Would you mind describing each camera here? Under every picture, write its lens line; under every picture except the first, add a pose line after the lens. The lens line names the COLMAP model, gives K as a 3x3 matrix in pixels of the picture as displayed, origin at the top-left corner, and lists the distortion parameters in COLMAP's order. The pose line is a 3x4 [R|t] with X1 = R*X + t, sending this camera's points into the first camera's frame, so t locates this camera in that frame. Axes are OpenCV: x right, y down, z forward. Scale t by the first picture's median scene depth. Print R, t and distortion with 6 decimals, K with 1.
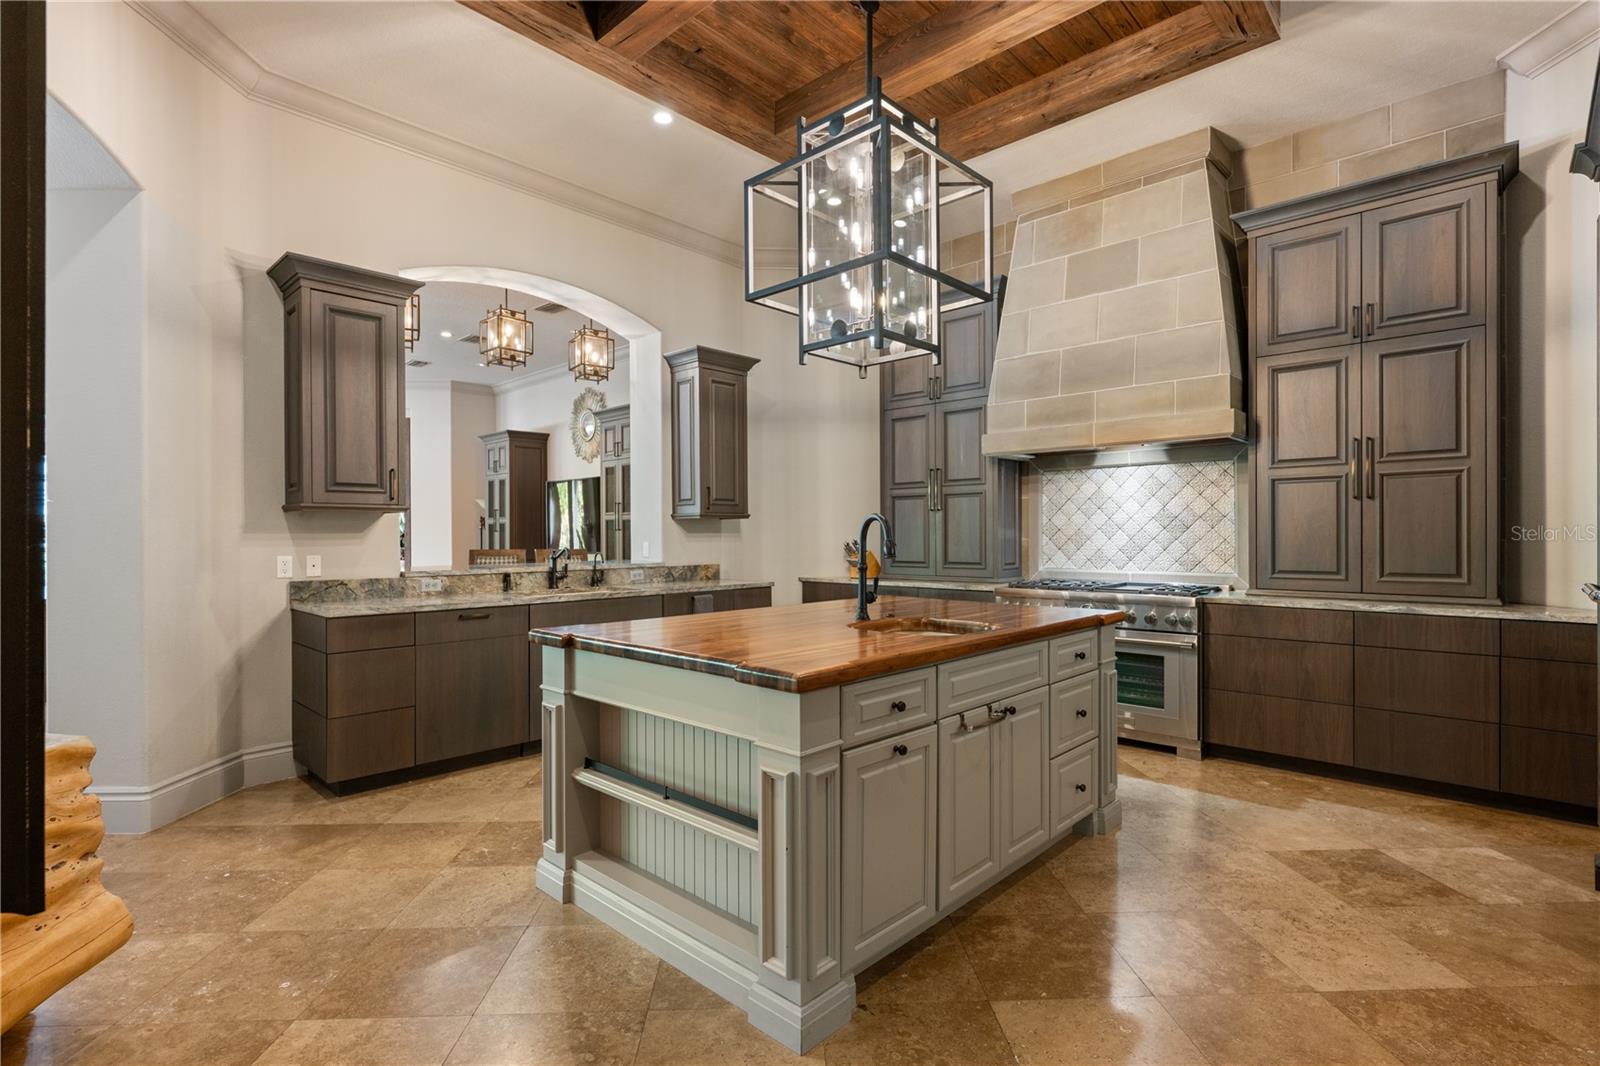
lens RADIAL K [[760.2, 0, 798.1], [0, 760.2, 529.3], [0, 0, 1]] dist [-0.001346, -0.000169]
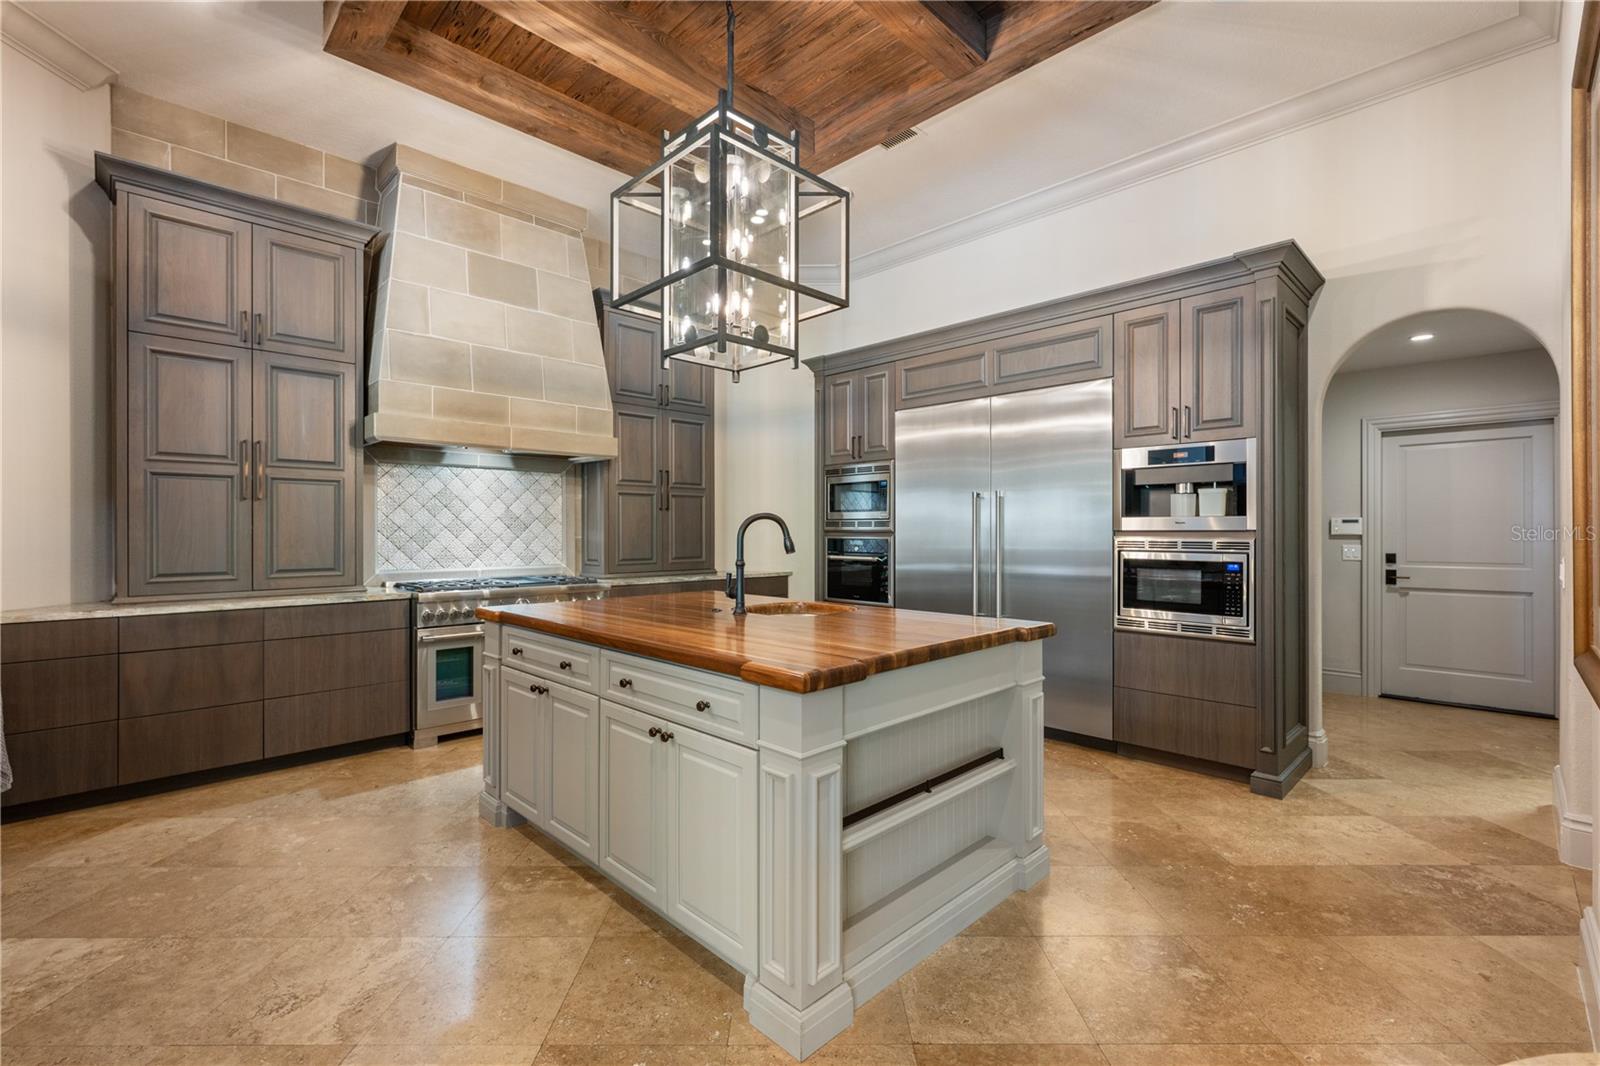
lens RADIAL K [[691.5, 0, 799.8], [0, 691.5, 525.1], [0, 0, 1]] dist [-0.000005, 0.000008]
pose [[0.030698, 0.010834, 0.999470, -0.516592], [-0.005047, 0.999930, -0.010684, 0.004041], [-0.999516, -0.004716, 0.030750, 0.535353]]
